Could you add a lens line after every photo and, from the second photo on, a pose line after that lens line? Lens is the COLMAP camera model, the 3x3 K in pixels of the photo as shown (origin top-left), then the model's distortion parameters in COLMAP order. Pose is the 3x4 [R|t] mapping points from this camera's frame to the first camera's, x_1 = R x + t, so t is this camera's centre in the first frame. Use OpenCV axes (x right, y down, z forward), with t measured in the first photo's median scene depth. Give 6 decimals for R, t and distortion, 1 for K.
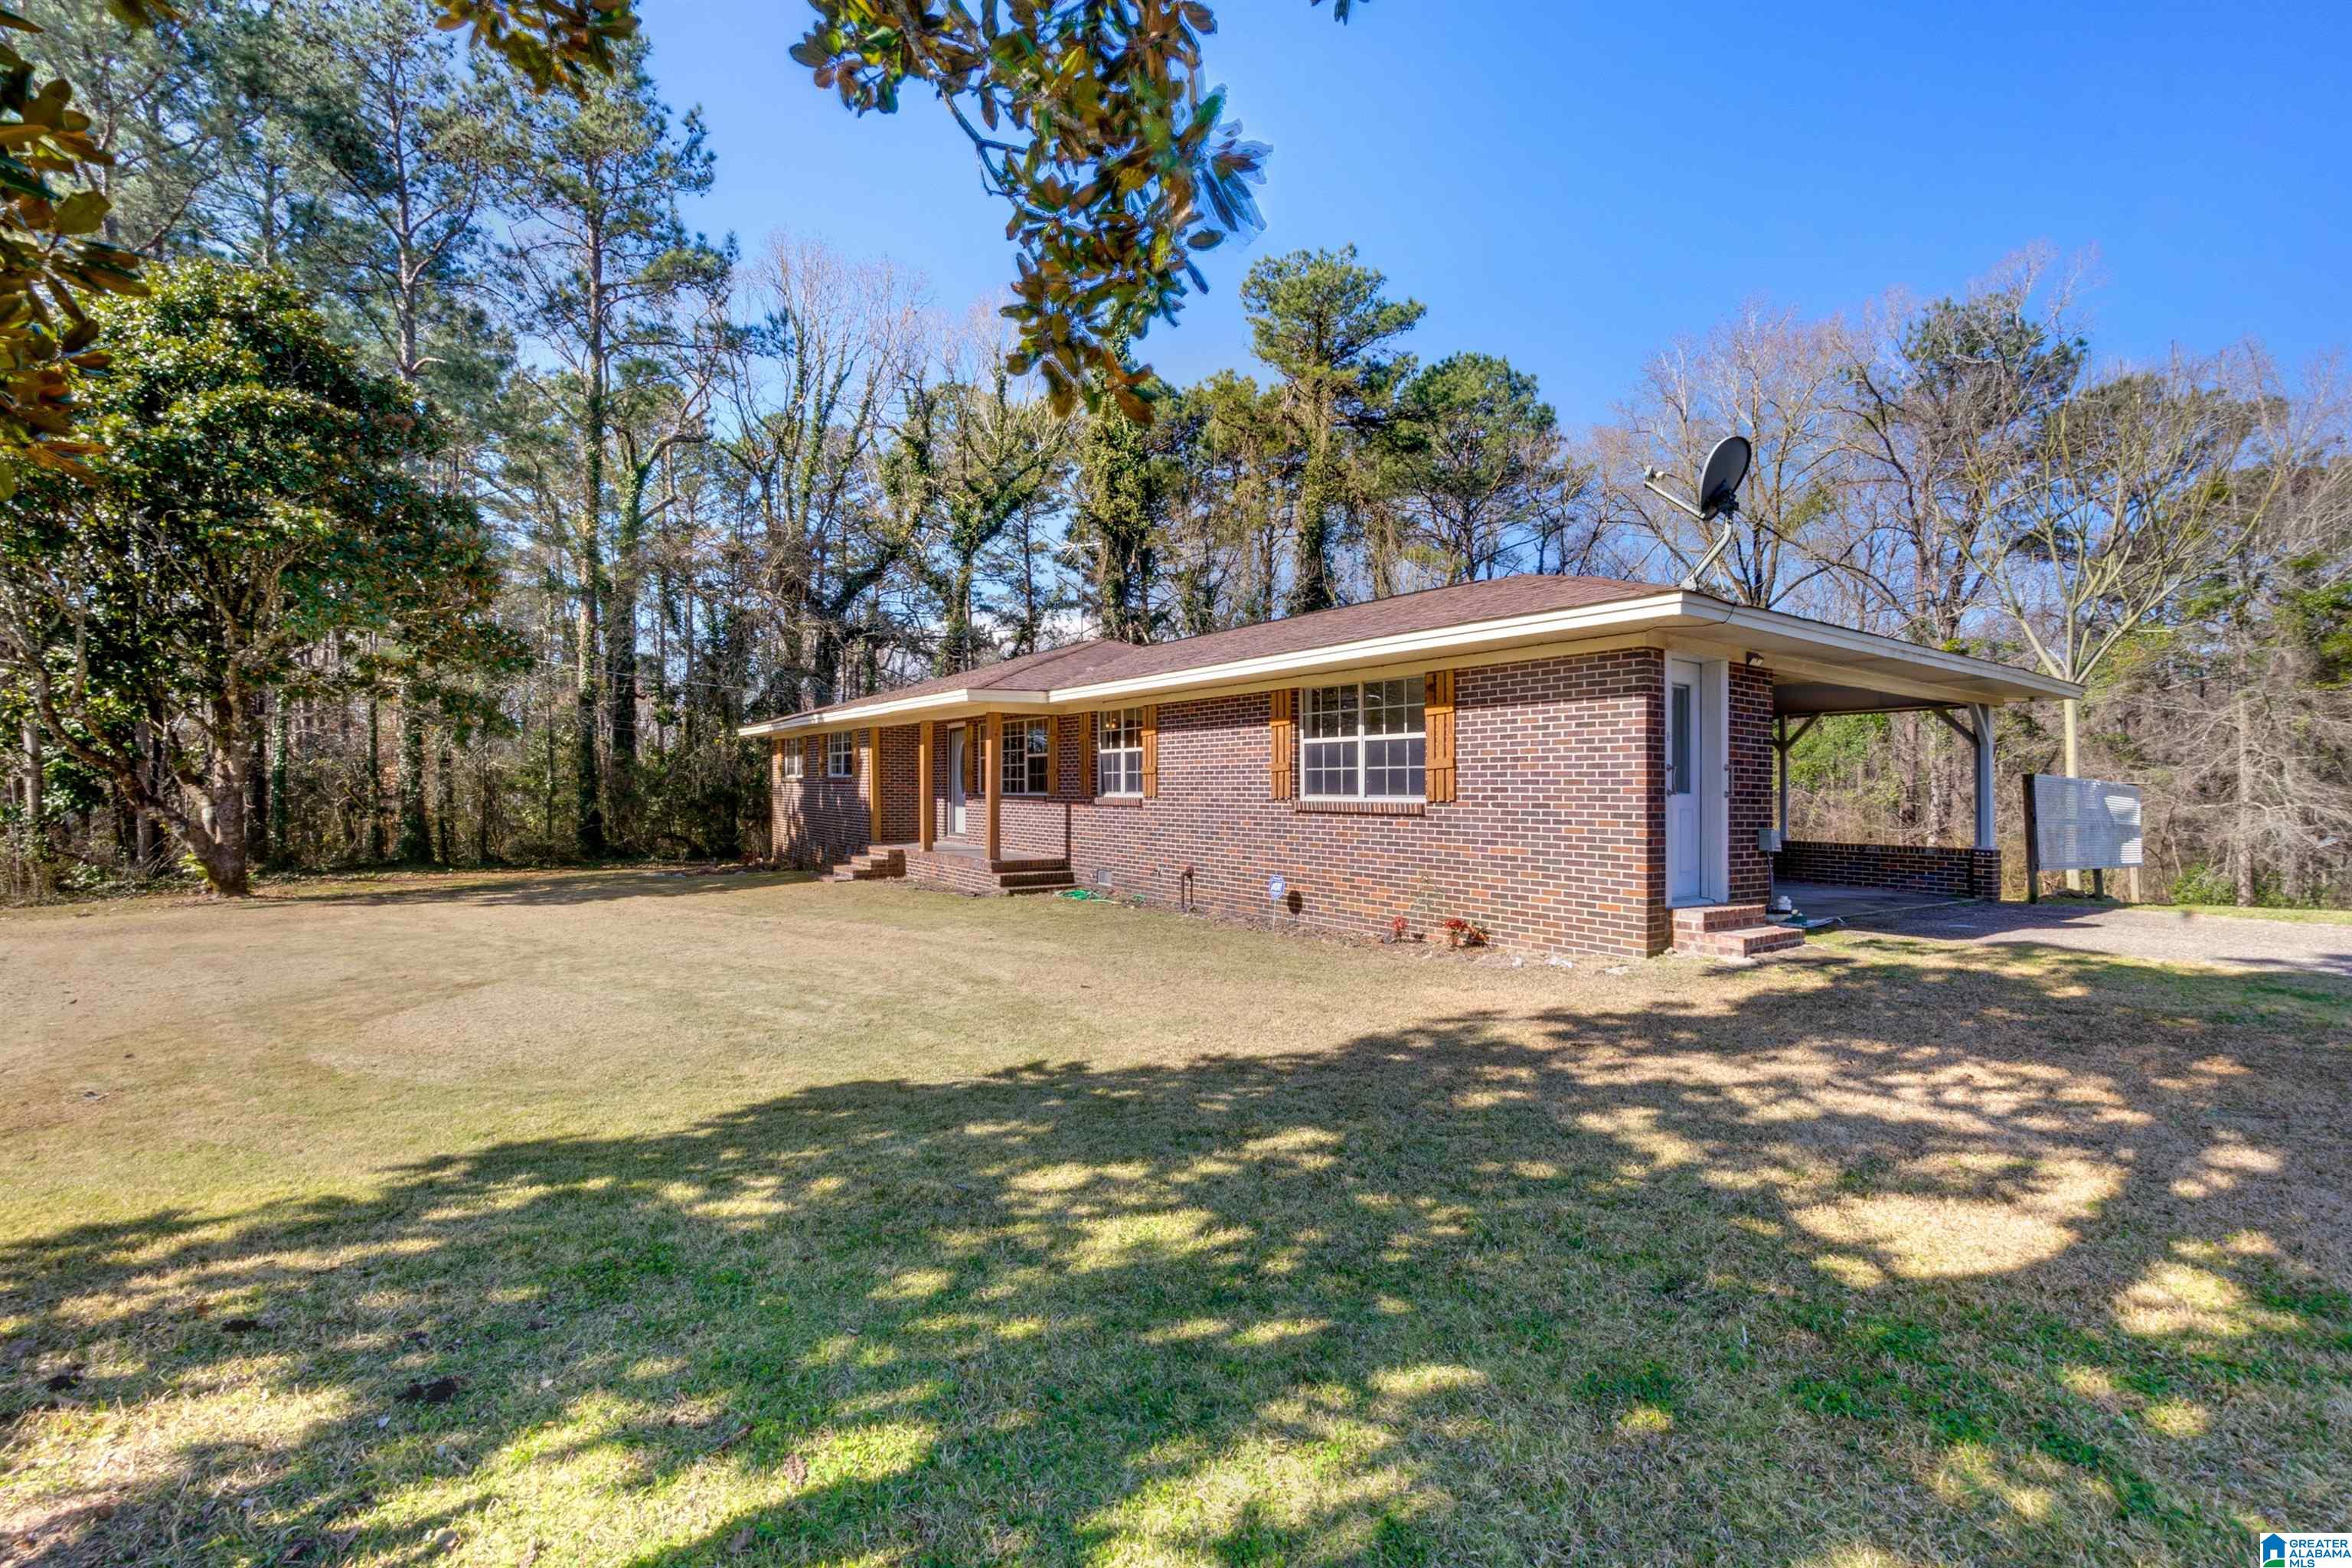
lens RADIAL K [[1013.4, 0, 1163.5], [0, 1013.4, 793.6], [0, 0, 1]] dist [-0.007256, 0.001824]
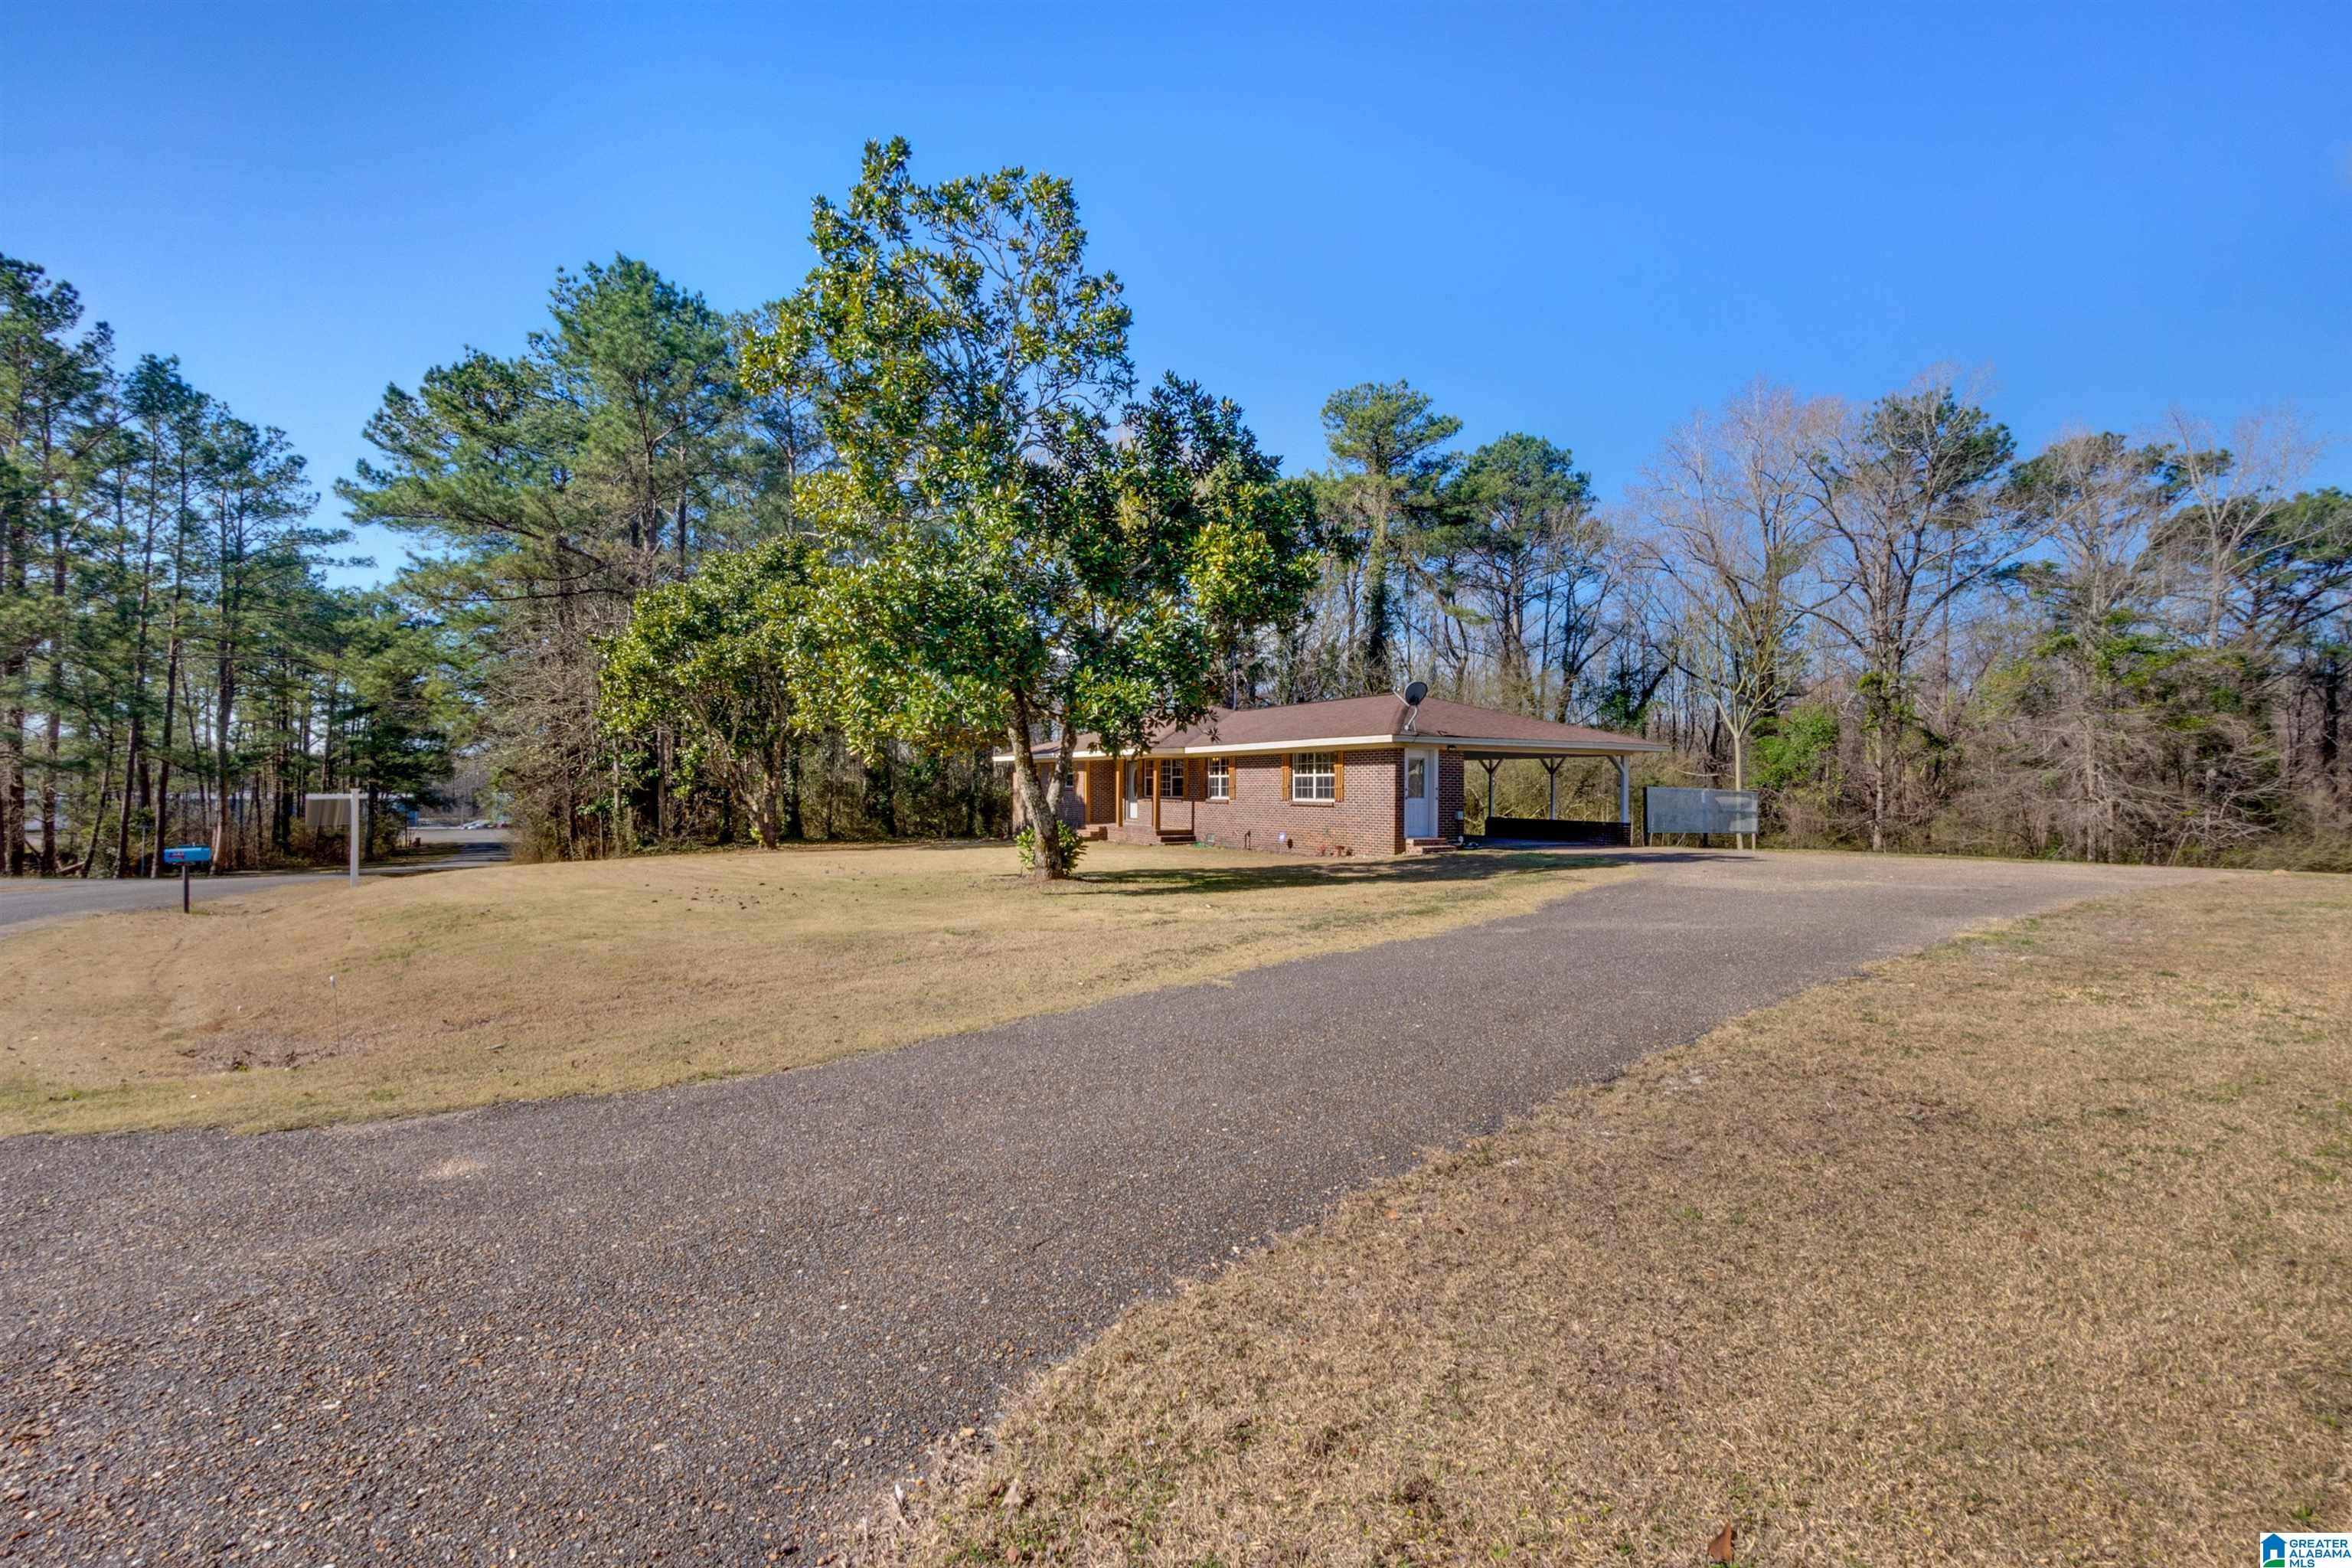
lens RADIAL K [[1013.4, 0, 1177.2], [0, 1013.4, 790.8], [0, 0, 1]] dist [-0.007256, 0.001824]
pose [[0.994363, -0.003154, -0.105987, 0.089669], [0.003169, 0.999995, -0.000021, -0.012619], [0.105986, -0.000315, 0.994368, -1.034790]]
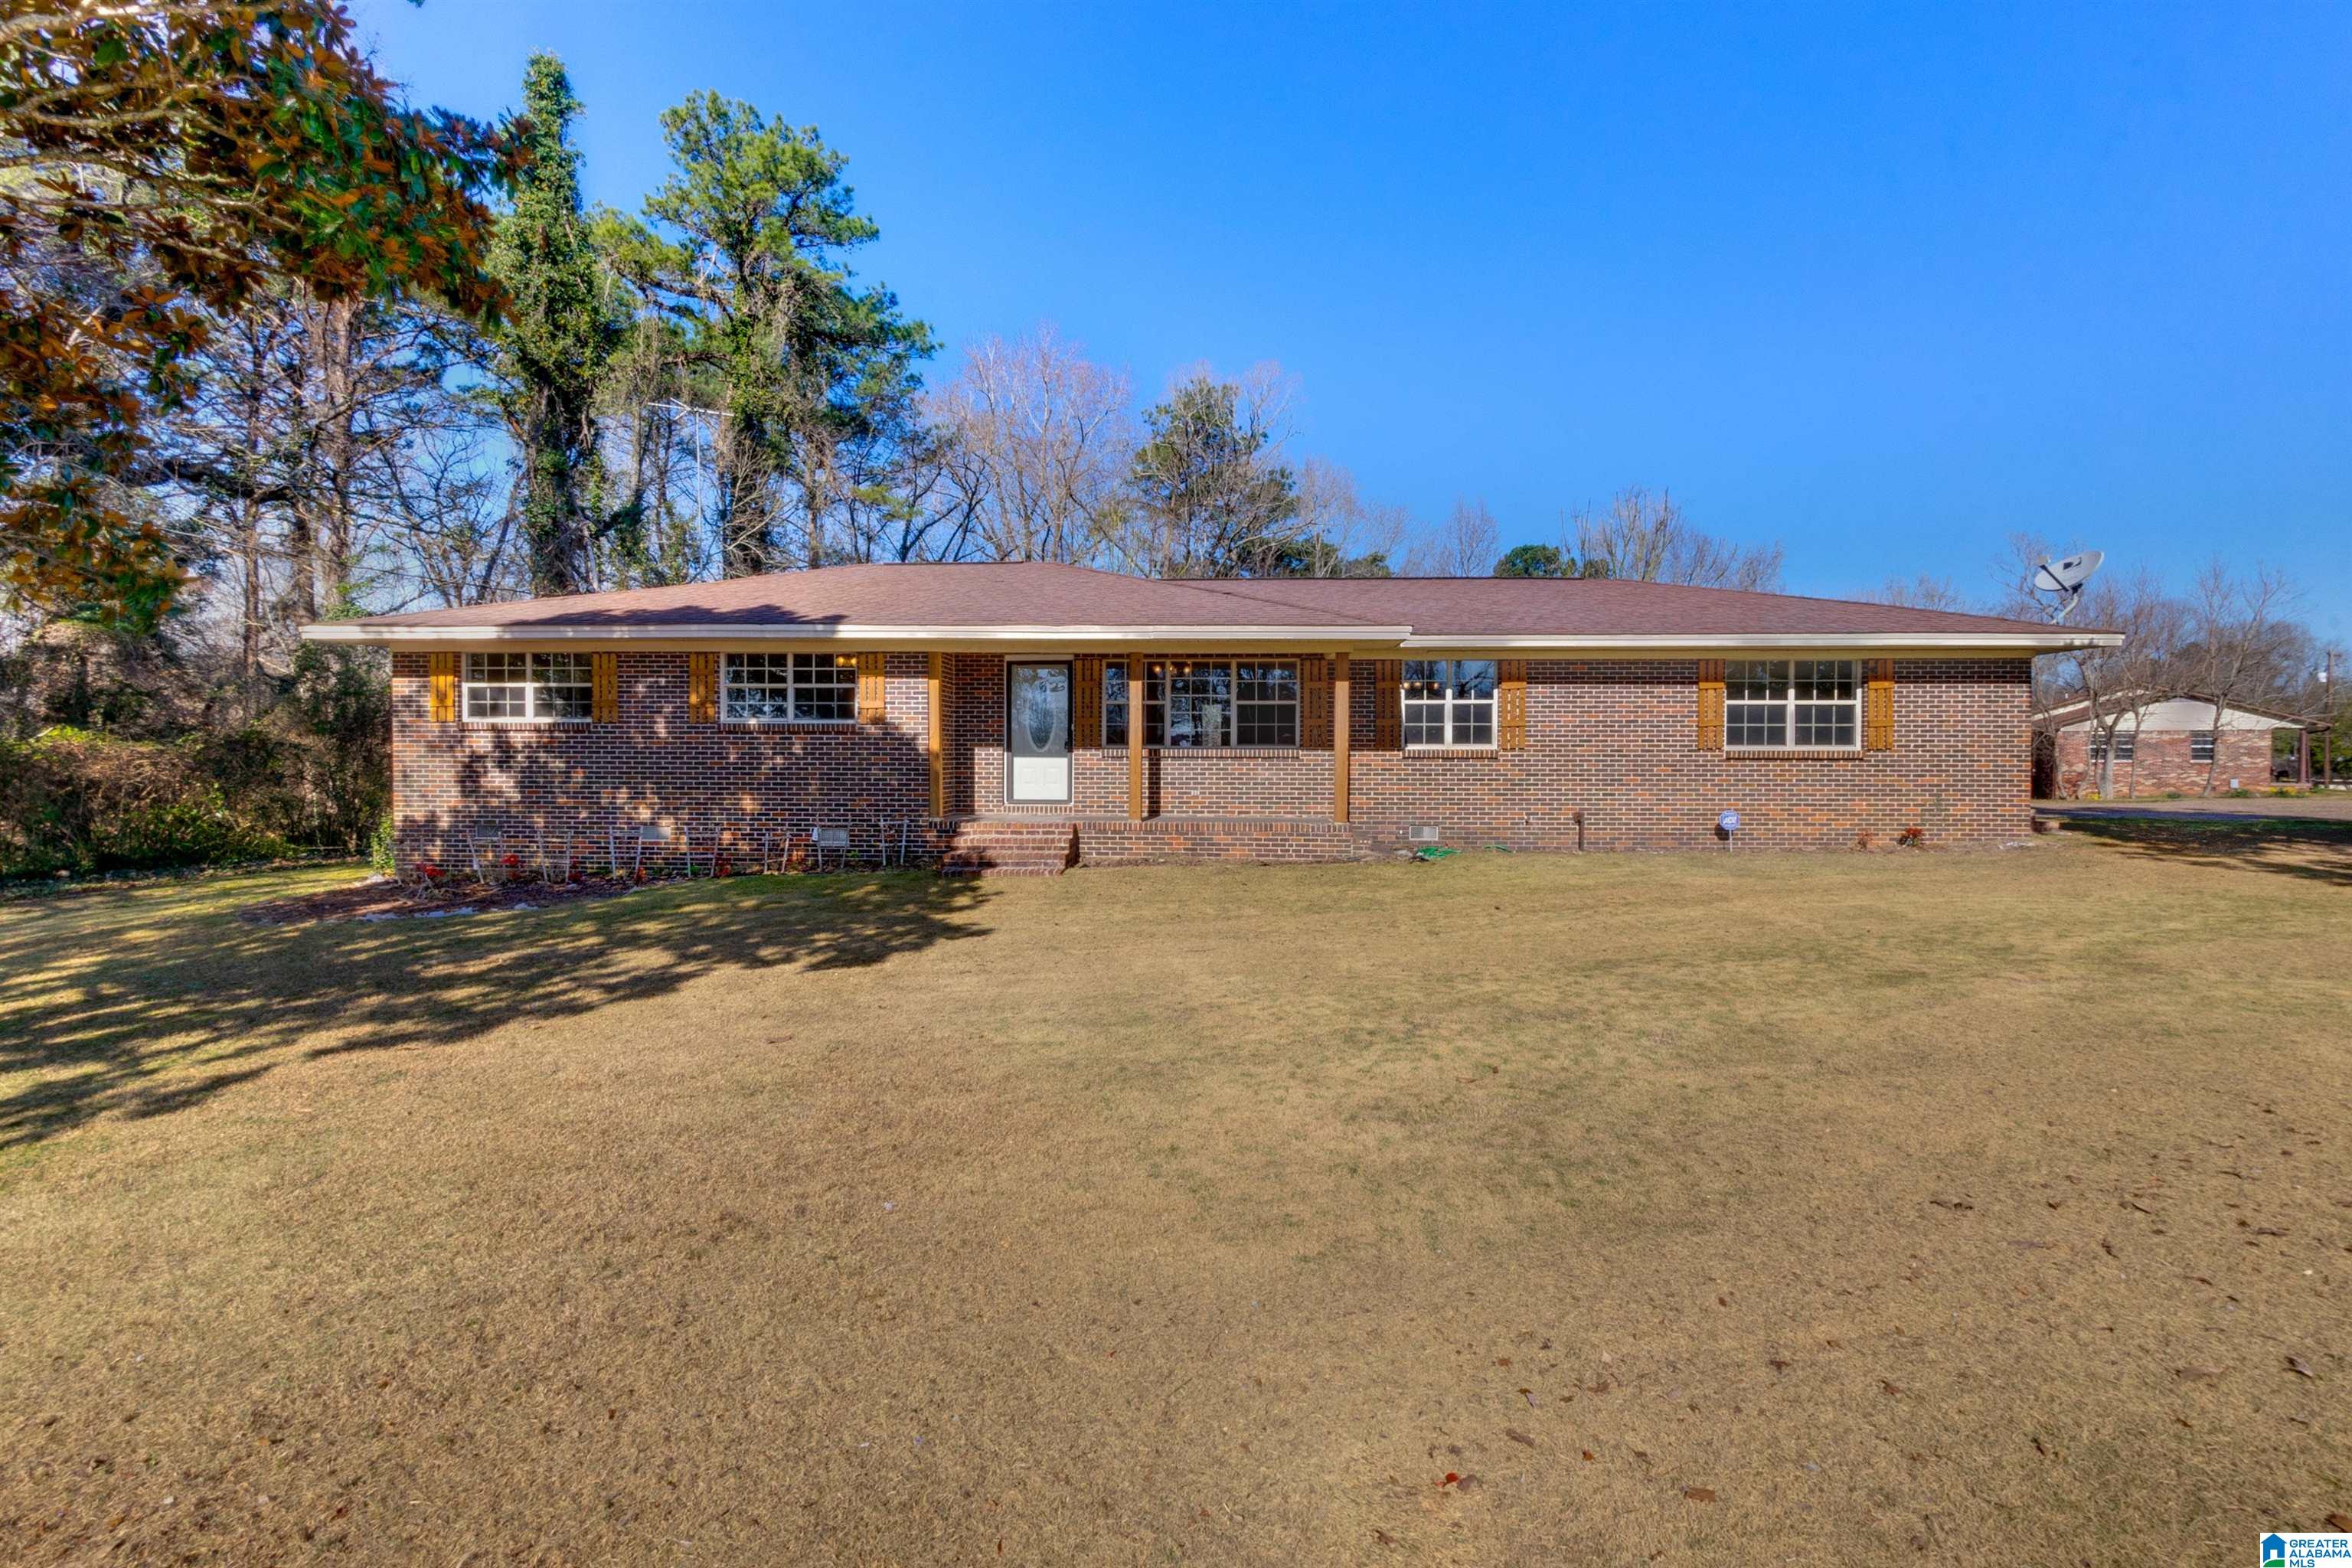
lens RADIAL K [[1013.4, 0, 1182.3], [0, 1013.4, 793.7], [0, 0, 1]] dist [-0.007256, 0.001824]
pose [[0.608927, -0.026297, 0.792790, -0.946241], [0.001736, 0.999492, 0.031820, 0.014936], [-0.793225, -0.017999, 0.608663, 0.591476]]
